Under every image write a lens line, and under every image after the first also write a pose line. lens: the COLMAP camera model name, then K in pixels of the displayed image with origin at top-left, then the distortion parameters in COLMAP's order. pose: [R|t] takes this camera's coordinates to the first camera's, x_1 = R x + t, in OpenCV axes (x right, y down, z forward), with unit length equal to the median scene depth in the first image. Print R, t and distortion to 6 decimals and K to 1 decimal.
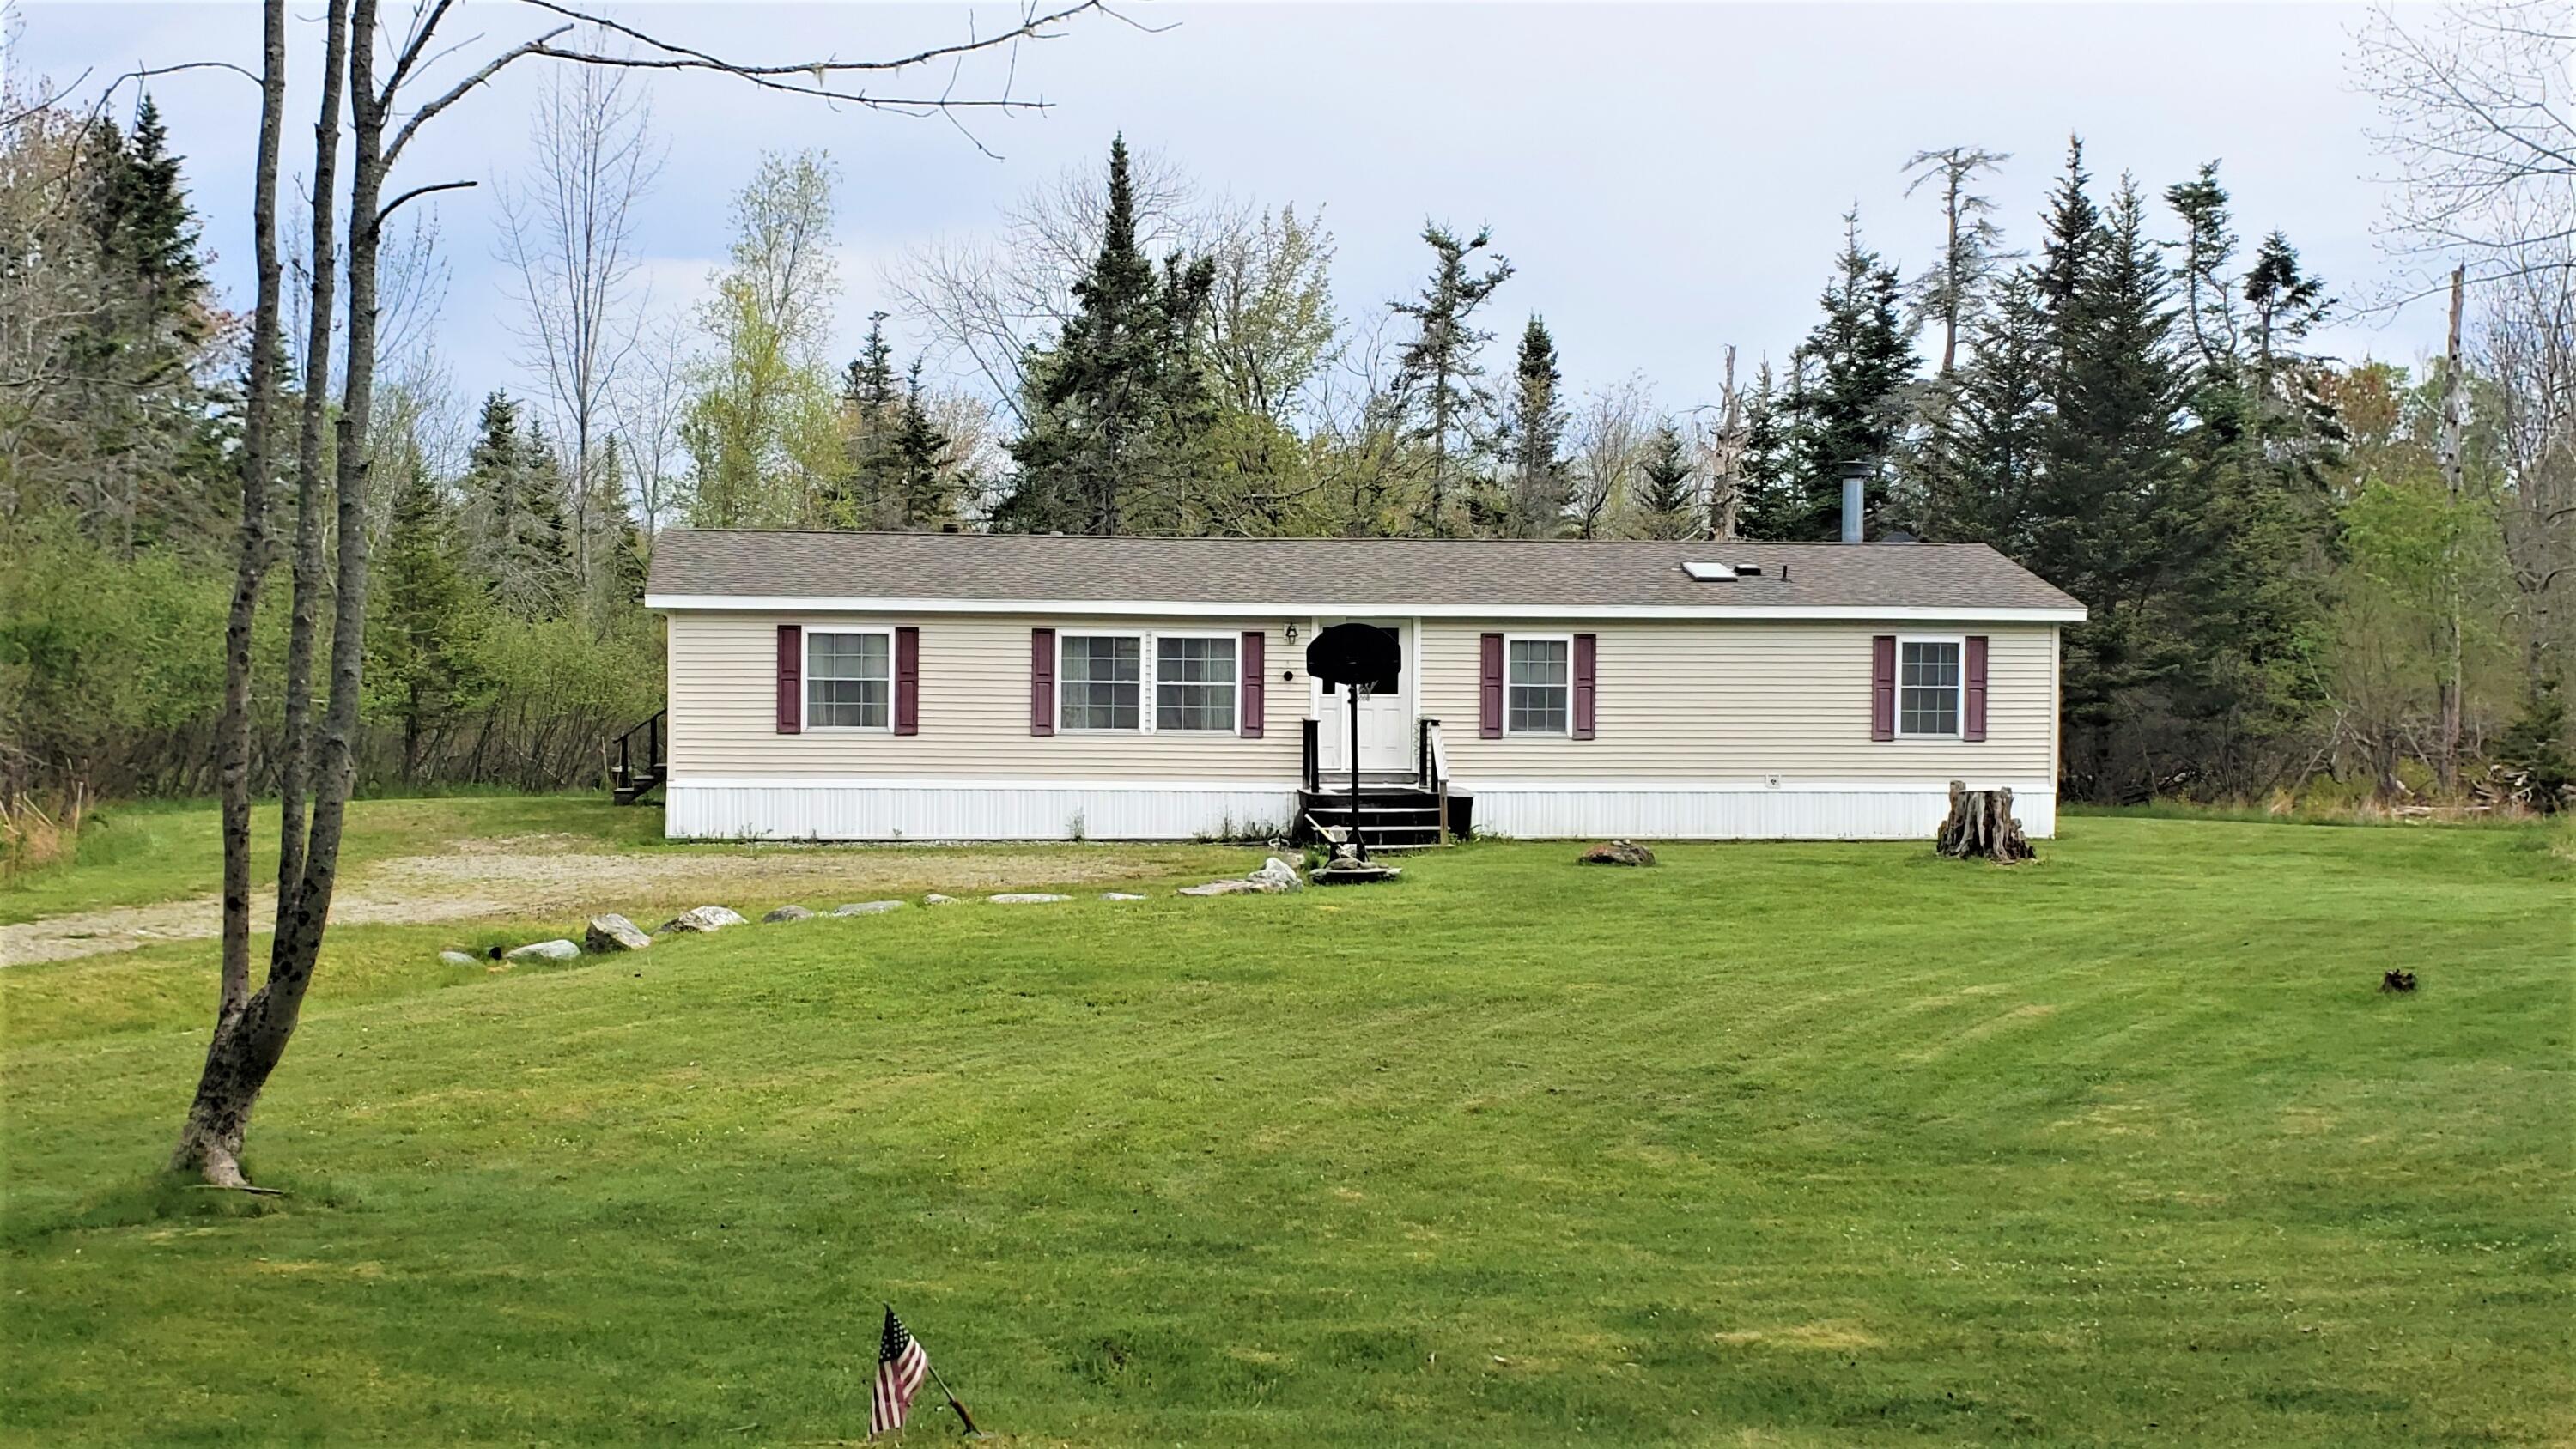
lens RADIAL K [[3518.6, 0, 1214.5], [0, 3518.6, 747.1], [0, 0, 1]] dist [0.173882, 0.000000]
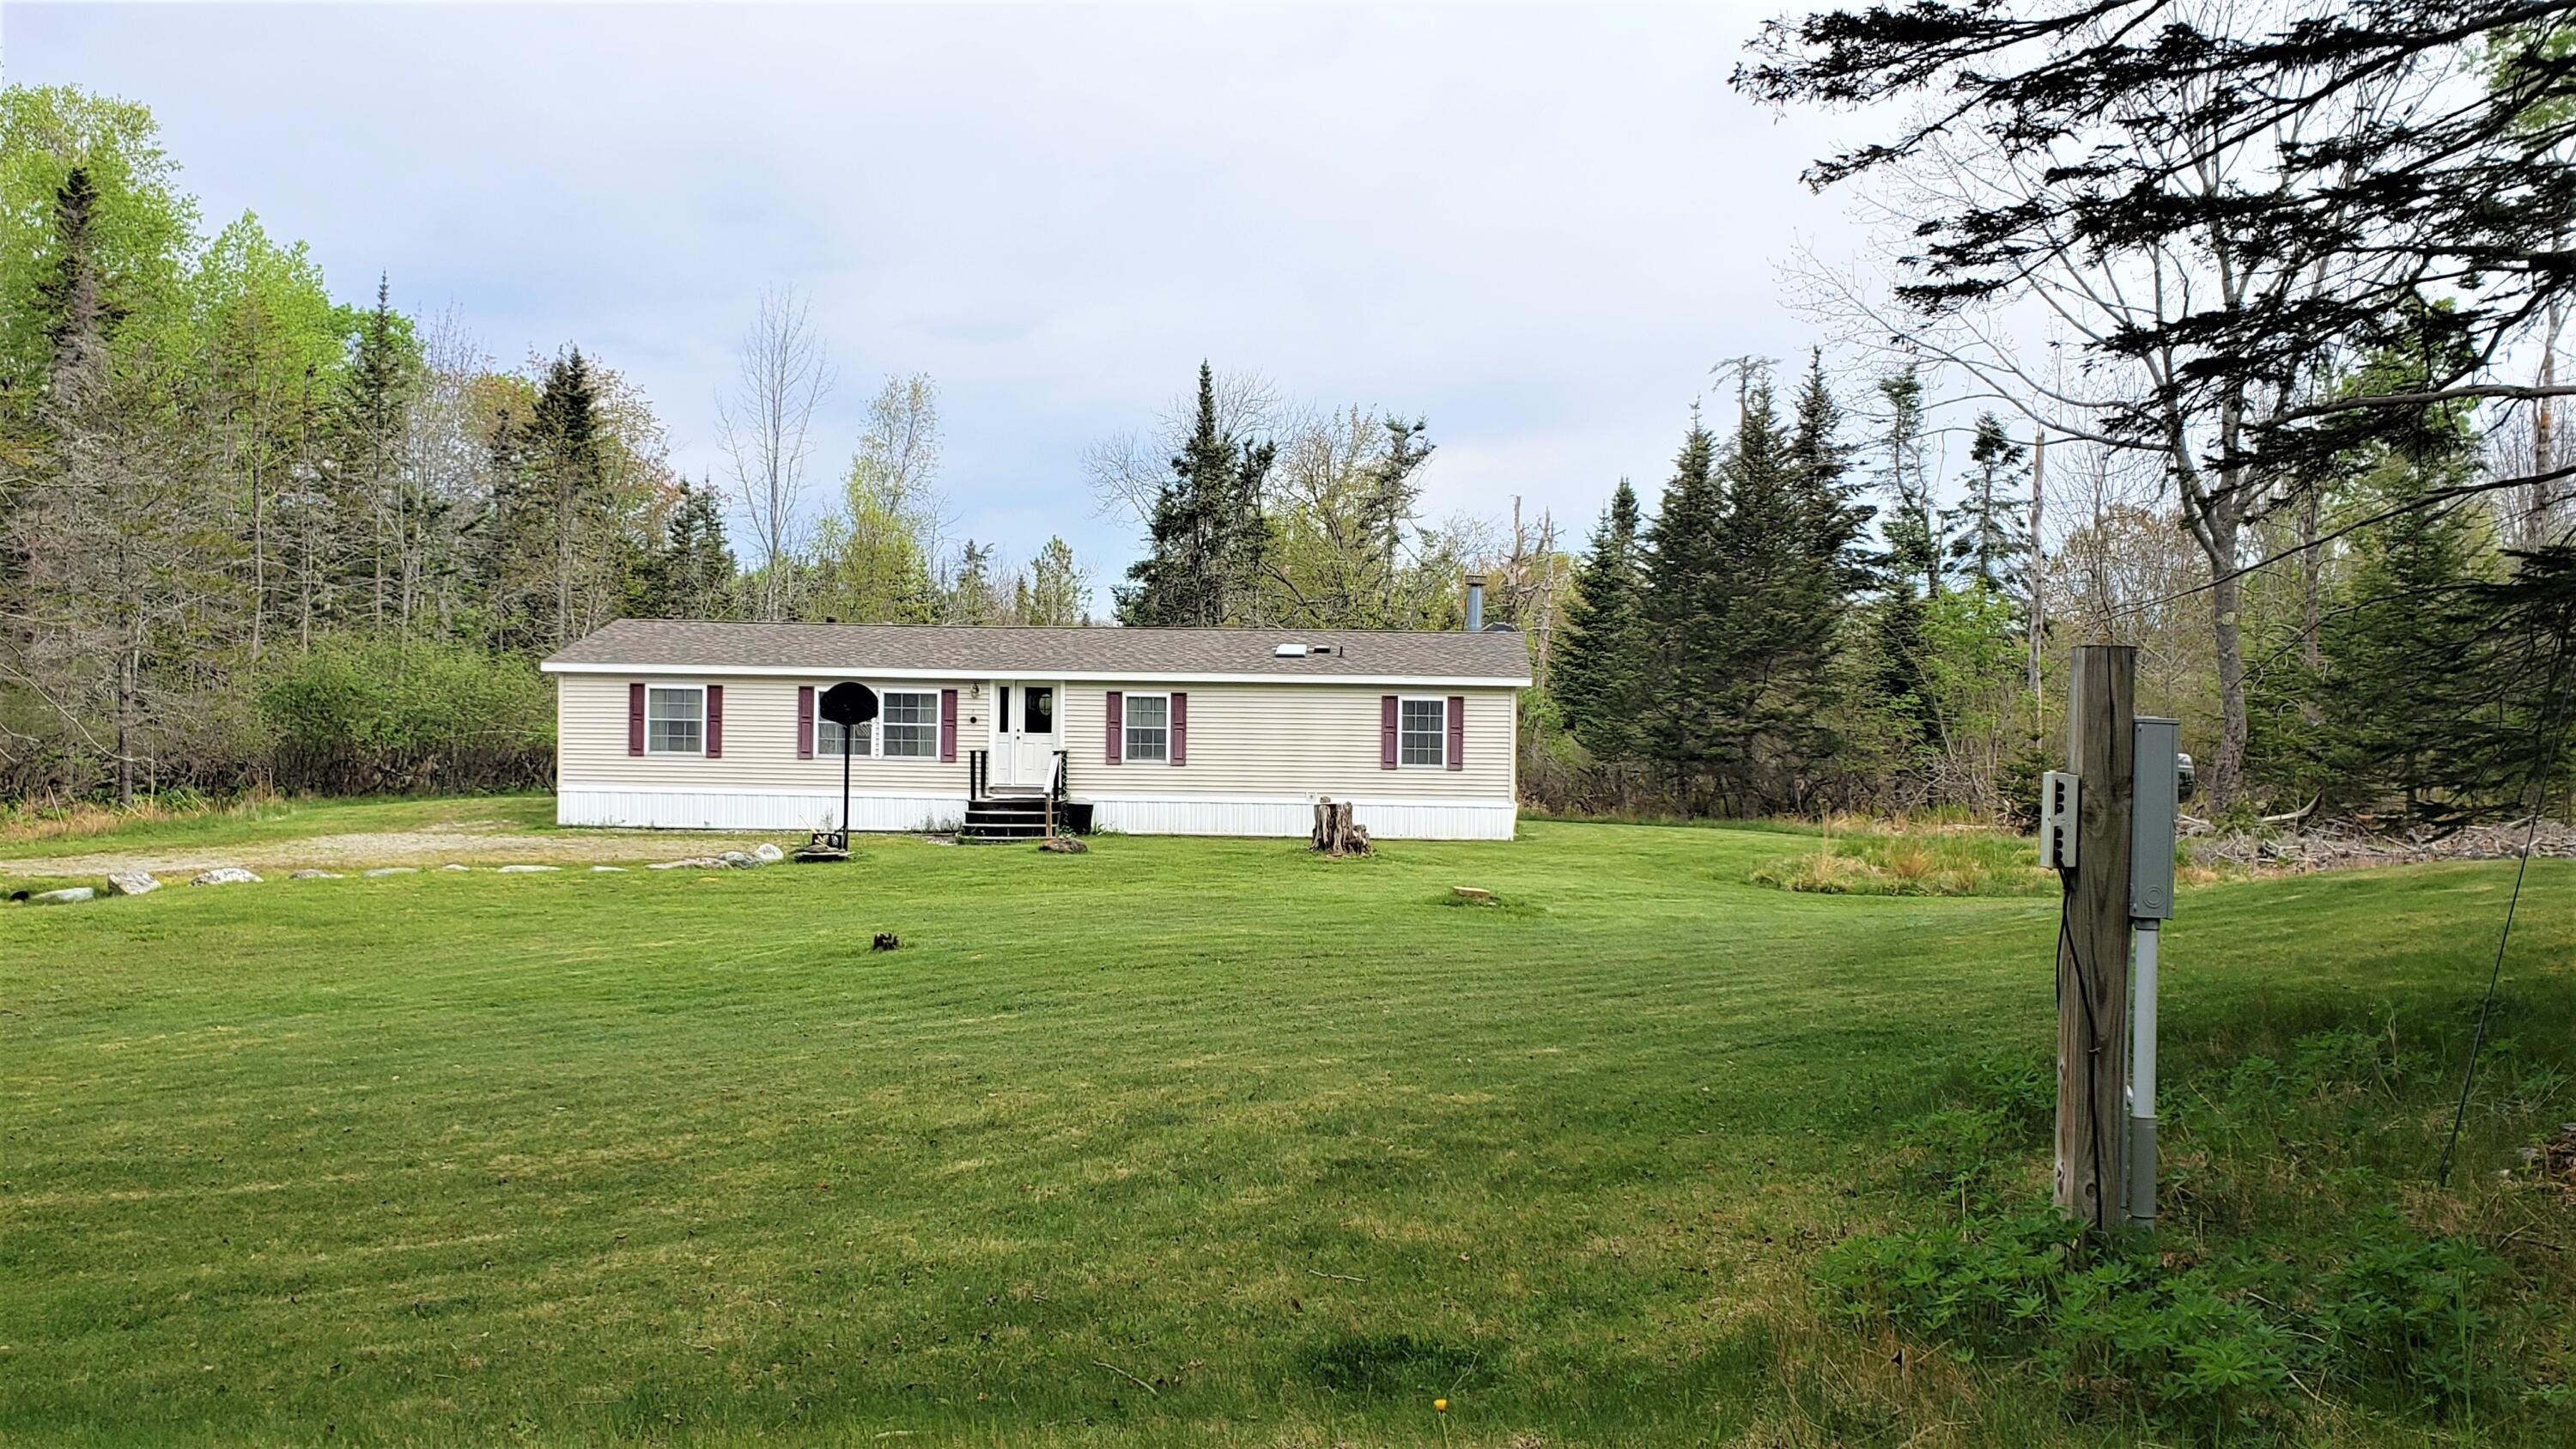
lens RADIAL K [[2322.3, 0, 1230.2], [0, 2322.3, 718.9], [0, 0, 1]] dist [0.166295, 0.000000]
pose [[0.981831, 0.008008, -0.189589, 0.307274], [-0.012384, 0.999683, -0.021907, -0.000775], [0.189353, 0.023856, 0.981619, 0.071187]]
